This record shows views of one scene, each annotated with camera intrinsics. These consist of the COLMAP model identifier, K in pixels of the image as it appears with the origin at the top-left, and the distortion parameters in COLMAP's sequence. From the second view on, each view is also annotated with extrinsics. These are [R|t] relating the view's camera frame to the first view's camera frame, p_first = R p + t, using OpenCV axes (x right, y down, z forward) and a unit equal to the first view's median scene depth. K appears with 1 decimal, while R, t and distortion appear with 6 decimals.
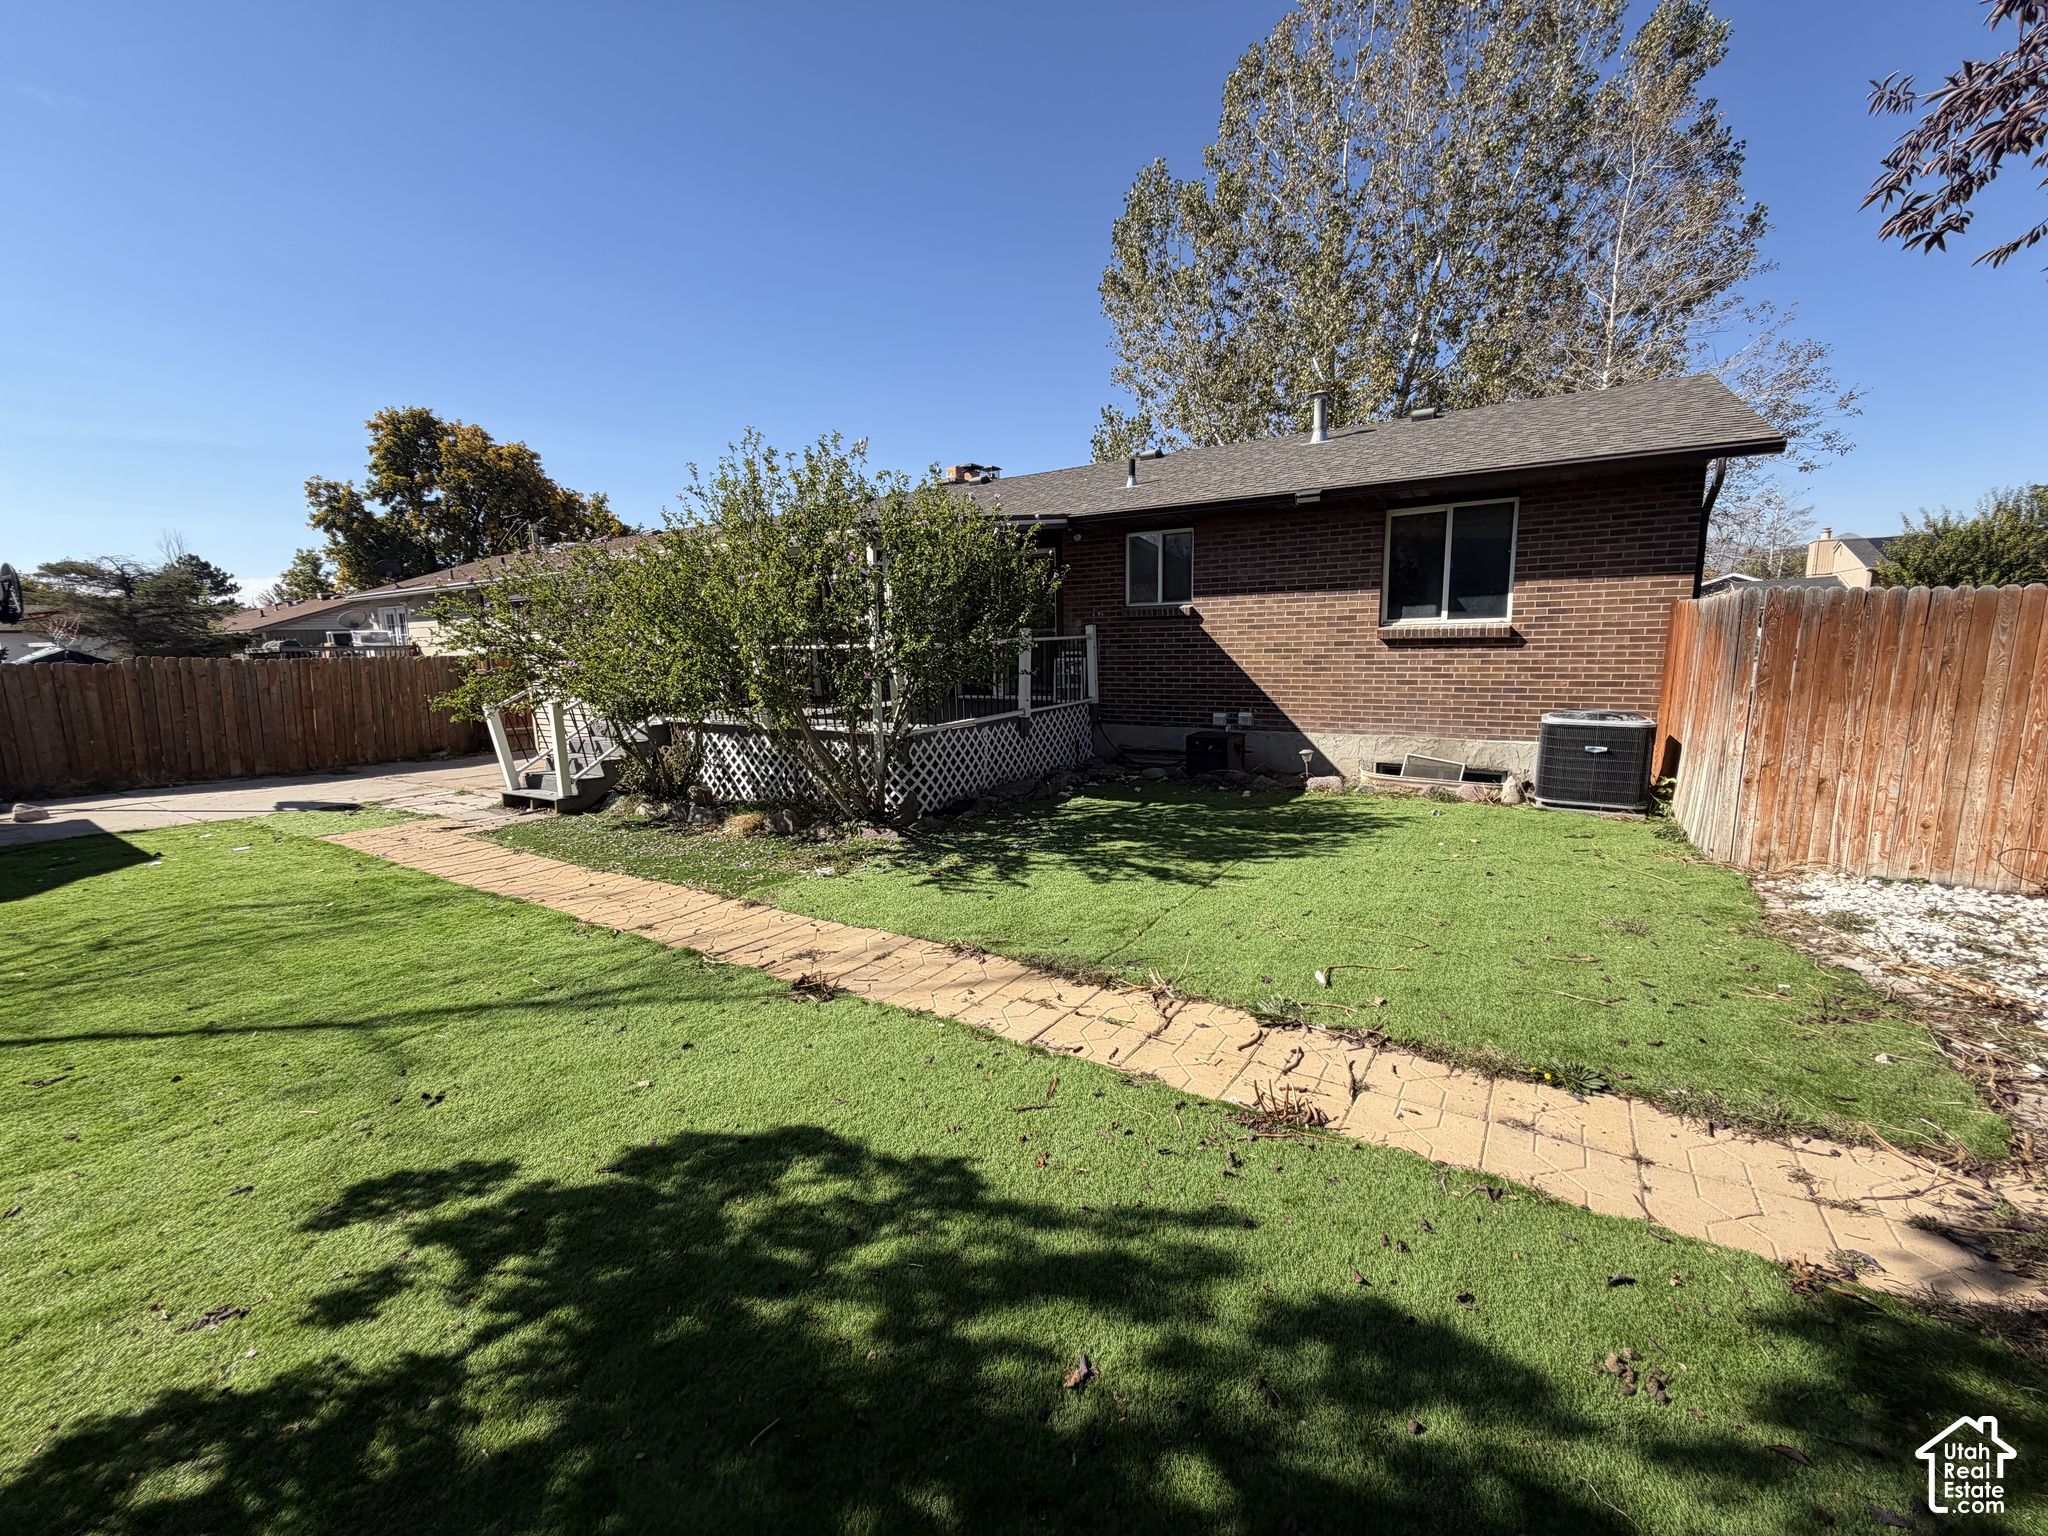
lens RADIAL K [[820.0, 0, 1030.8], [0, 820.0, 770.3], [0, 0, 1]] dist [0.004057, -0.001463]
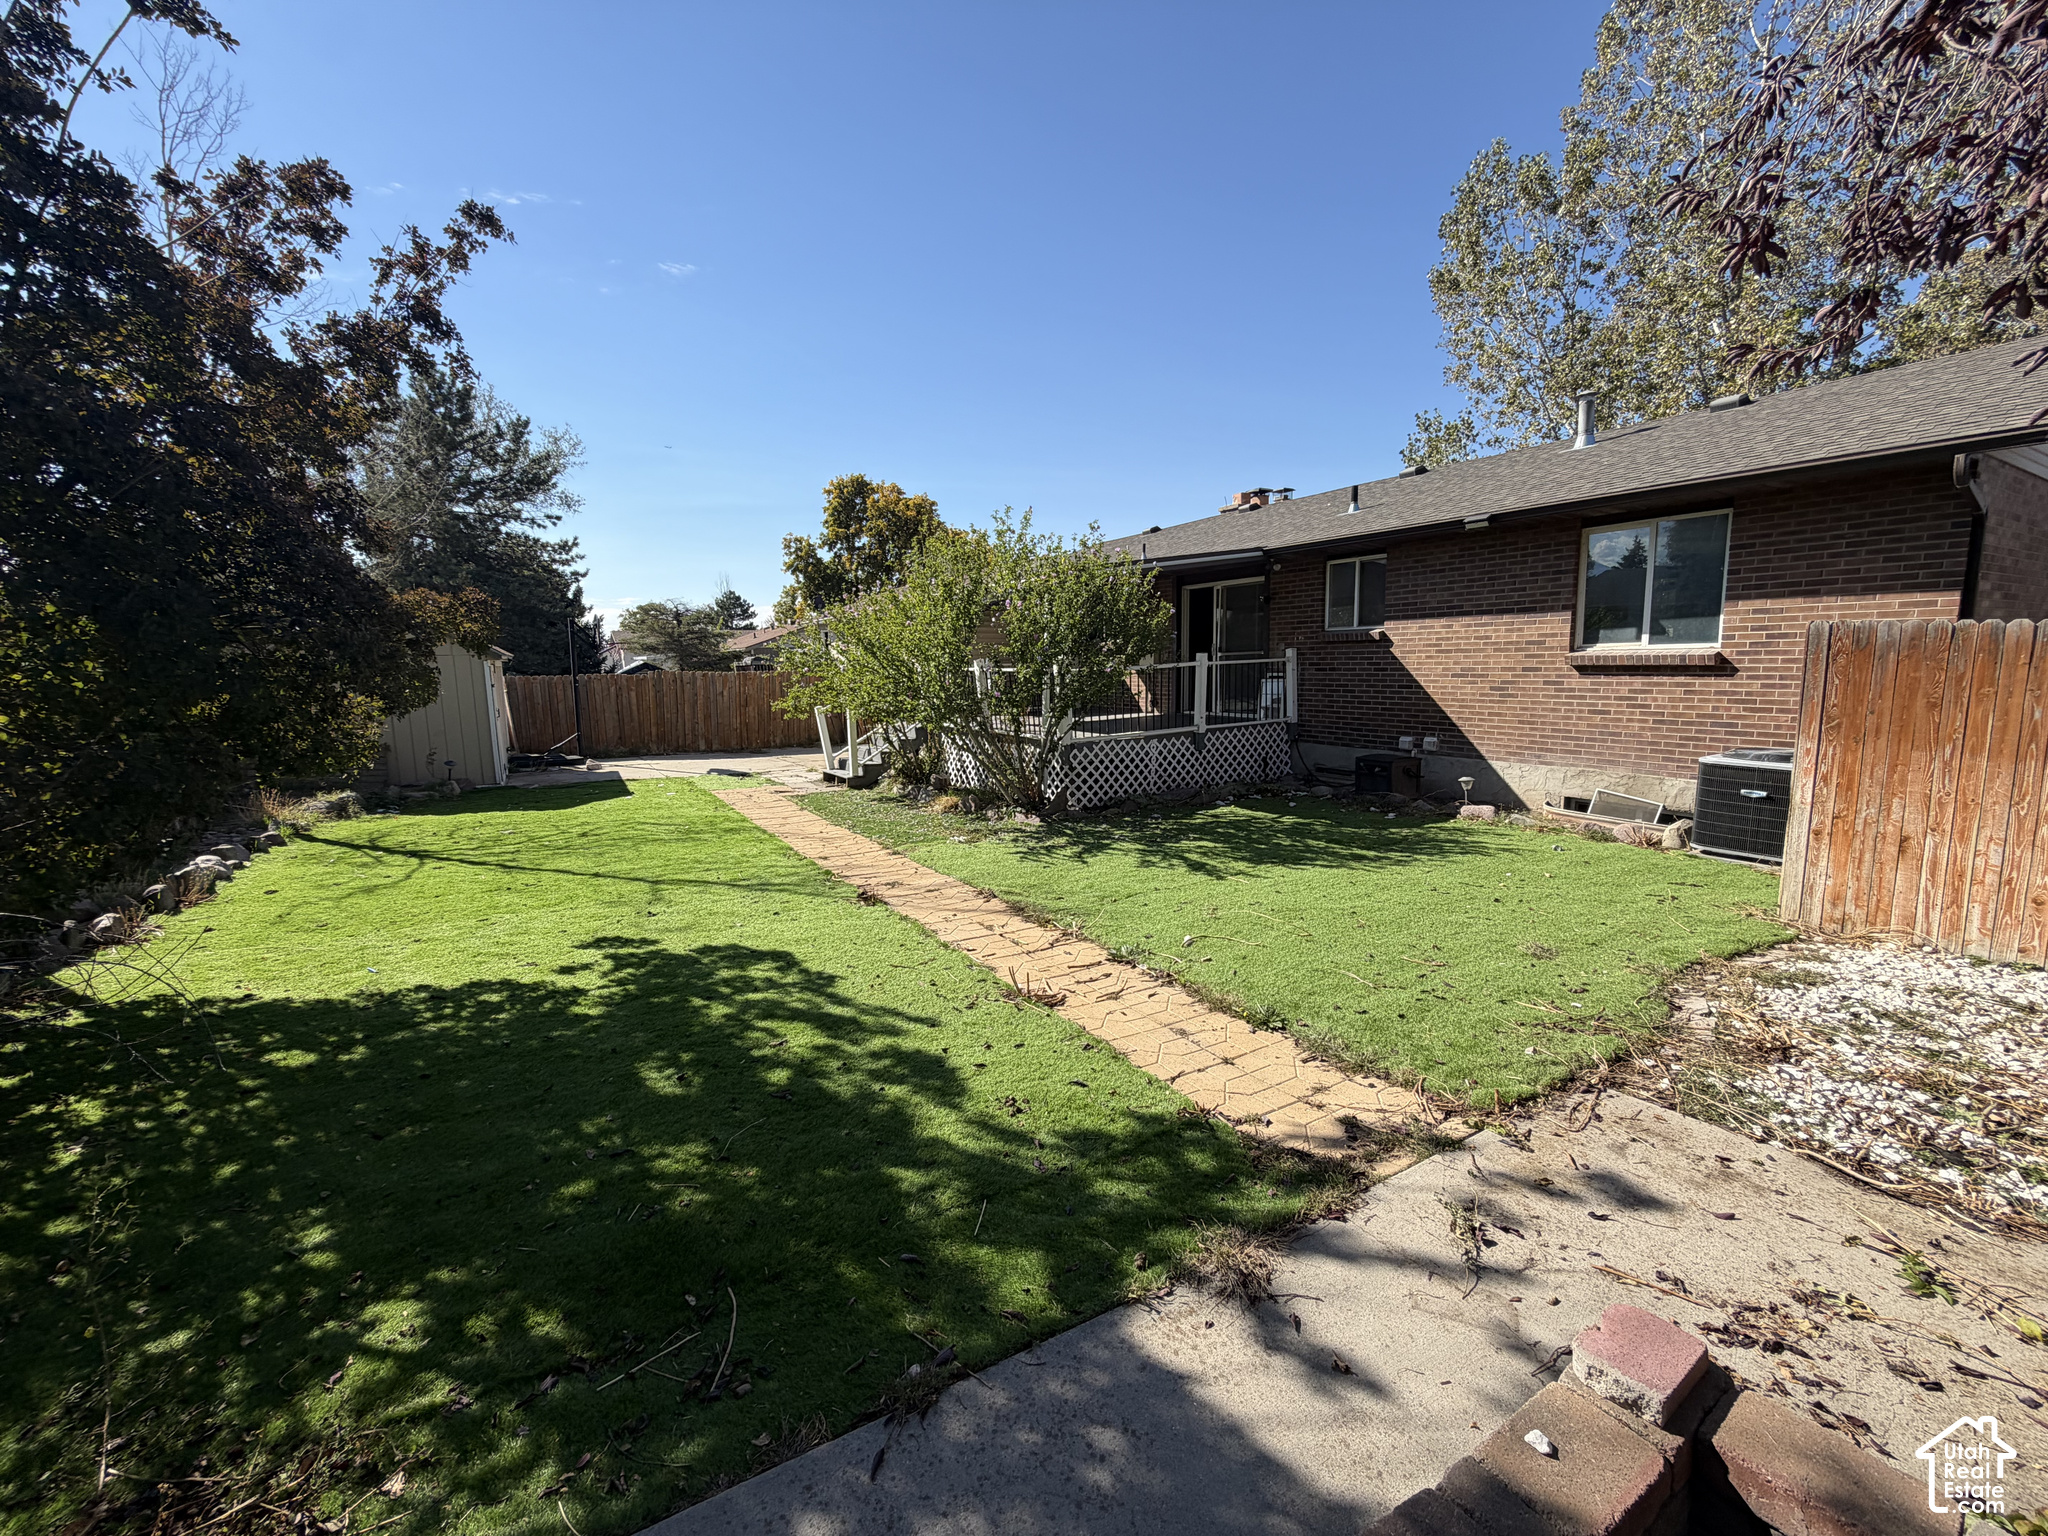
lens RADIAL K [[820.0, 0, 1018.0], [0, 820.0, 768.0], [0, 0, 1]] dist [0.004057, -0.001463]
pose [[0.897868, 0.060814, -0.436045, 0.320212], [-0.068215, 0.997670, -0.001321, 0.002004], [0.434948, 0.030931, 0.899924, -0.135320]]
